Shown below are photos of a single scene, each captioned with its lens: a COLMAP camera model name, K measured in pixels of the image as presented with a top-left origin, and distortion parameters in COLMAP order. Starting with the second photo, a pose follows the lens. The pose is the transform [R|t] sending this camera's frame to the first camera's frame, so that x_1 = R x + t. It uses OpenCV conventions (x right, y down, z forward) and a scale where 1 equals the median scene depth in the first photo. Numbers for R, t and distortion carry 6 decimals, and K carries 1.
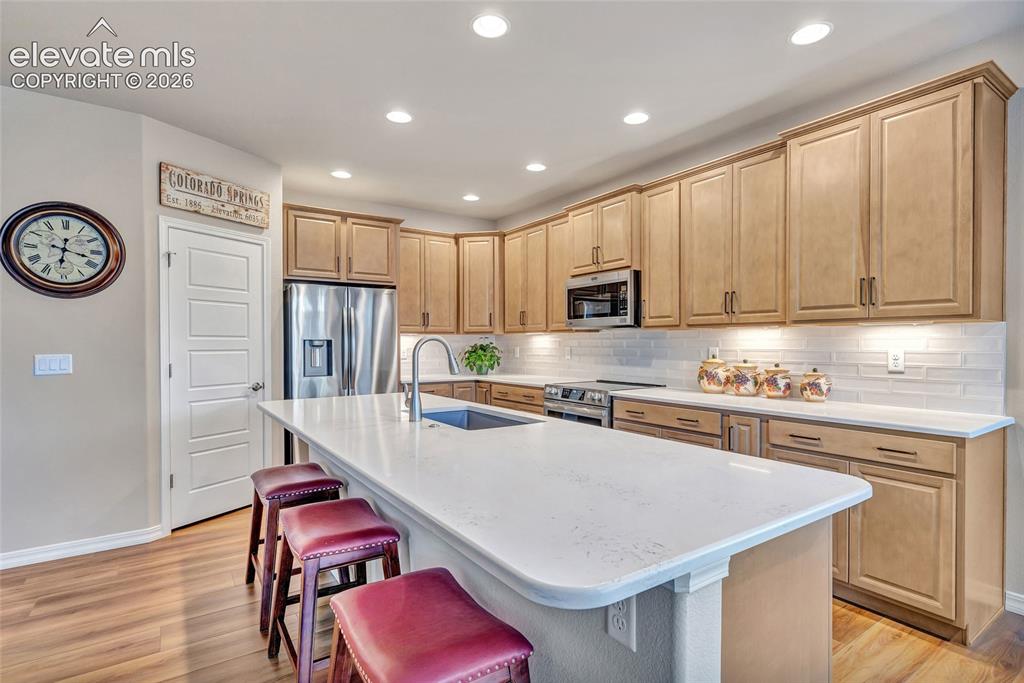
lens RADIAL K [[505.6, 0, 512.9], [0, 505.6, 345.1], [0, 0, 1]] dist [0.000018, -0.000572]
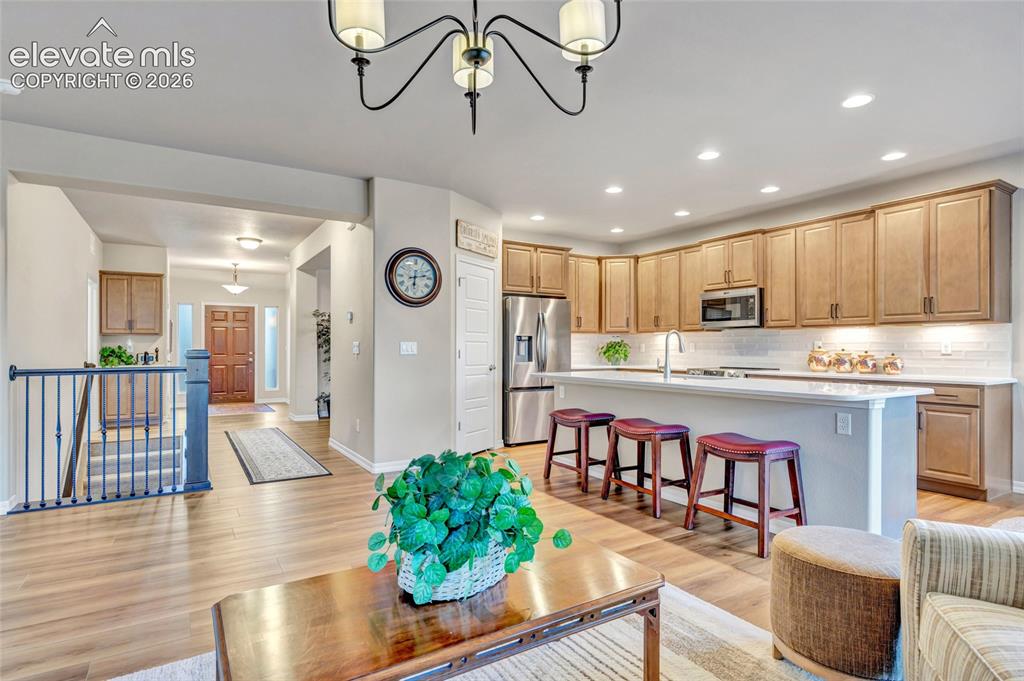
lens RADIAL K [[533.2, 0, 513.9], [0, 533.2, 343.5], [0, 0, 1]] dist [-0.000290, -0.000959]
pose [[0.999227, 0.004702, -0.039035, -0.430357], [-0.005234, 0.999895, -0.013531, 0.037355], [0.038967, 0.013725, 0.999146, -0.583995]]
